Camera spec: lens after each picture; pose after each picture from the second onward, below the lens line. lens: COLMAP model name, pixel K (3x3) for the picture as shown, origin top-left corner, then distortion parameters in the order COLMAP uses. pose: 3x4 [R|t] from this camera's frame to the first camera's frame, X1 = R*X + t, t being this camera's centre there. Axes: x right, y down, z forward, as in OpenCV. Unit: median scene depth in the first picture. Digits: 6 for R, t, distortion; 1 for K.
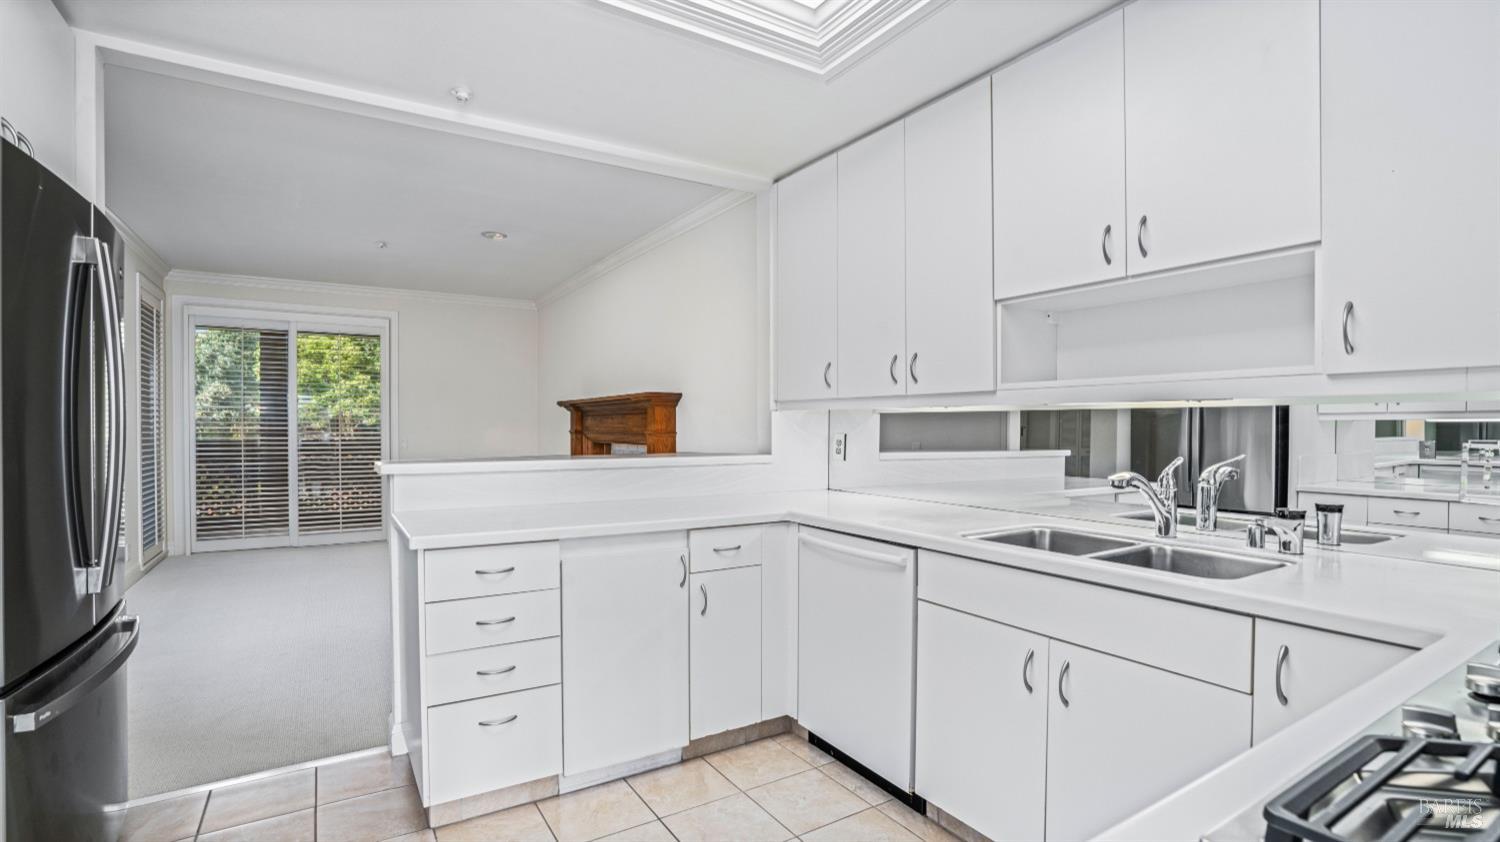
lens RADIAL K [[695.3, 0, 750.7], [0, 695.3, 432.1], [0, 0, 1]] dist [-0.045343, 0.010210]
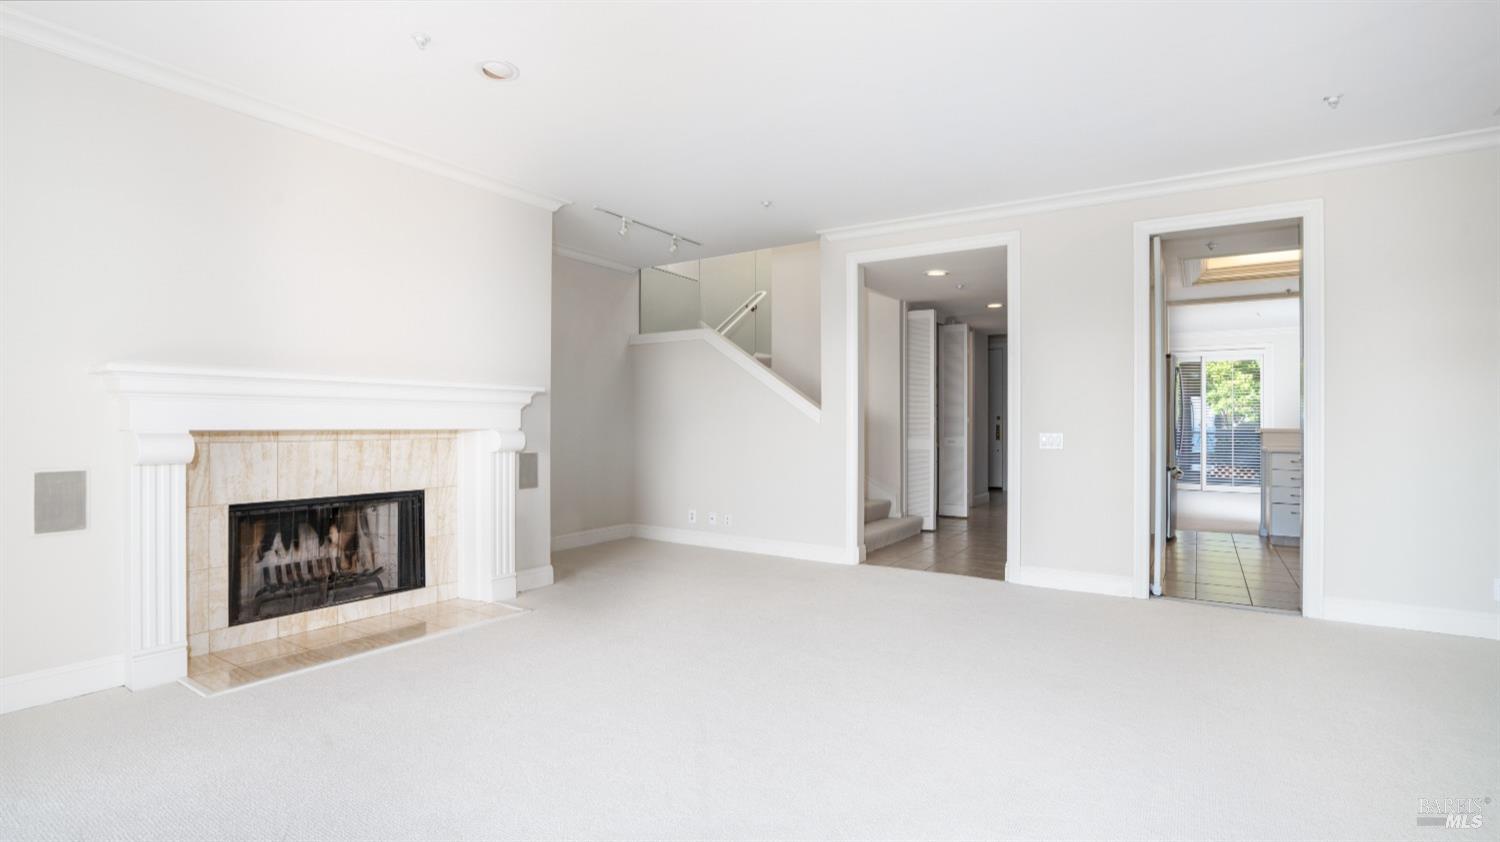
lens RADIAL K [[695.3, 0, 756.5], [0, 695.3, 427.1], [0, 0, 1]] dist [-0.045343, 0.010210]
pose [[0.423008, 0.006766, -0.906101, 3.450901], [-0.010533, 0.999941, 0.002549, 0.140882], [0.906065, 0.008466, 0.423054, -6.372165]]
